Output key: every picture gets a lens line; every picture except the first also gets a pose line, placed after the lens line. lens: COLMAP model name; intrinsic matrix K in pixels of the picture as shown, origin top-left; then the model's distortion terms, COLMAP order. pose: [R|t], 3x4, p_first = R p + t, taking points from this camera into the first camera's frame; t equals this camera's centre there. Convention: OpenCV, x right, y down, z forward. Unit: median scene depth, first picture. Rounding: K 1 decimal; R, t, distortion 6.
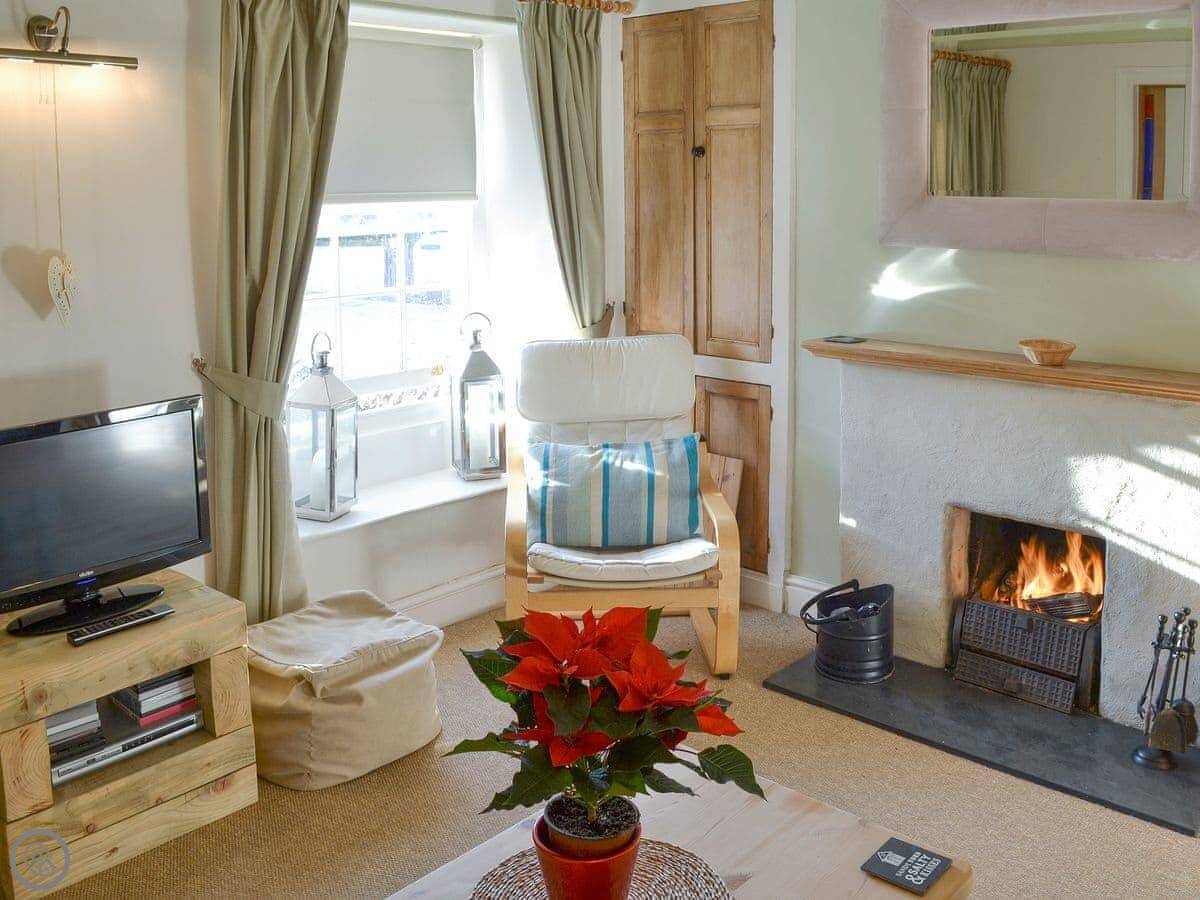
lens RADIAL K [[1116.1, 0, 601.3], [0, 1116.1, 425.1], [0, 0, 1]] dist [-0.069219, -0.021791]
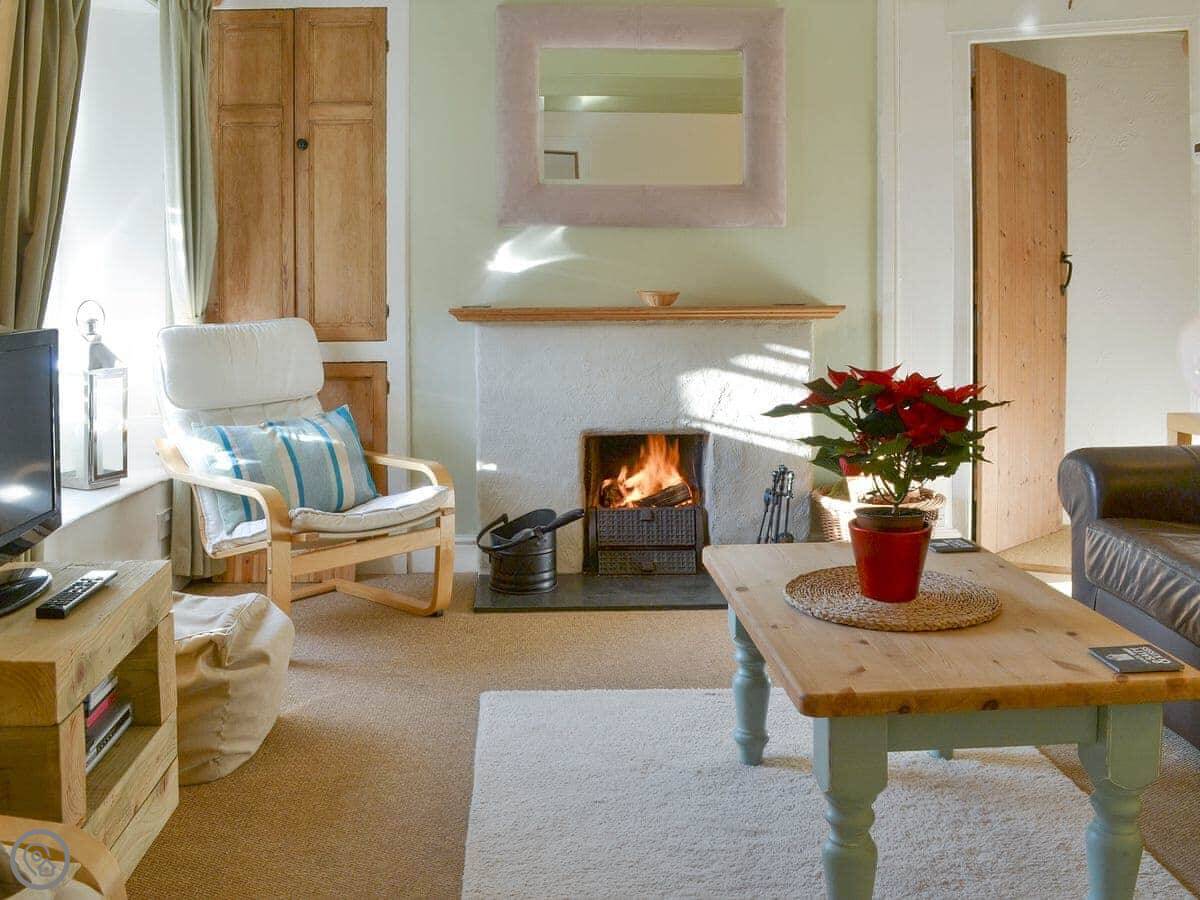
lens RADIAL K [[1077.4, 0, 600.0], [0, 1077.4, 450.0], [0, 0, 1]] dist [-0.064543, -0.000190]
pose [[0.707481, -0.099656, 0.699671, -0.497336], [0.146252, 0.989223, -0.006986, 0.098775], [-0.691434, 0.107271, 0.714431, 0.125222]]
